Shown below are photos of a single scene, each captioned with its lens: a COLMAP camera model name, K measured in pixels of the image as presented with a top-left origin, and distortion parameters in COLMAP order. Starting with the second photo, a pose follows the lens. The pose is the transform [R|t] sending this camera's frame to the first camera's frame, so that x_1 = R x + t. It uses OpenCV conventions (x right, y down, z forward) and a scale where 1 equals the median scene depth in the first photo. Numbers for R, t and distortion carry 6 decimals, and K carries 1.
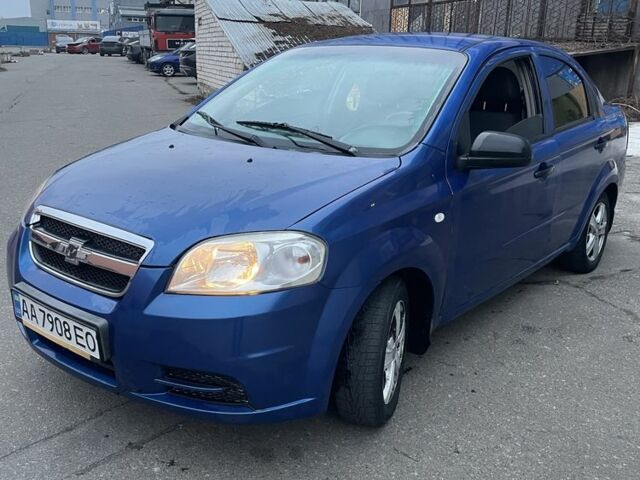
lens RADIAL K [[717.0, 0, 319.7], [0, 717.0, 241.2], [0, 0, 1]] dist [0.052928, 0.000000]
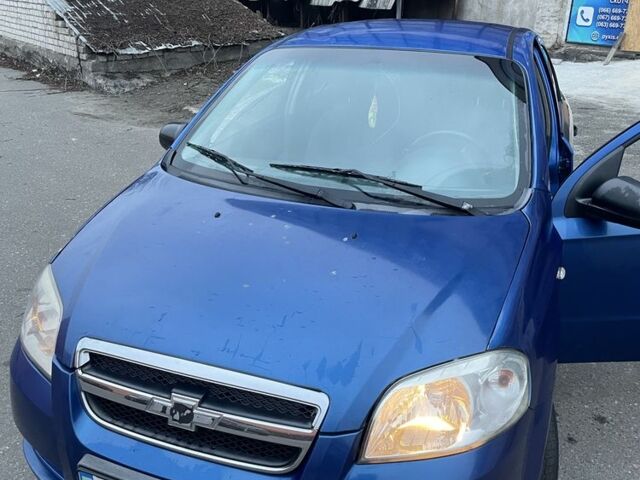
lens RADIAL K [[717.0, 0, 320.6], [0, 717.0, 238.4], [0, 0, 1]] dist [0.052928, 0.000000]
pose [[0.942833, -0.129349, 0.307141, -0.373670], [0.095285, 0.987761, 0.123489, -0.210597], [-0.319355, -0.087163, 0.943618, 0.271684]]
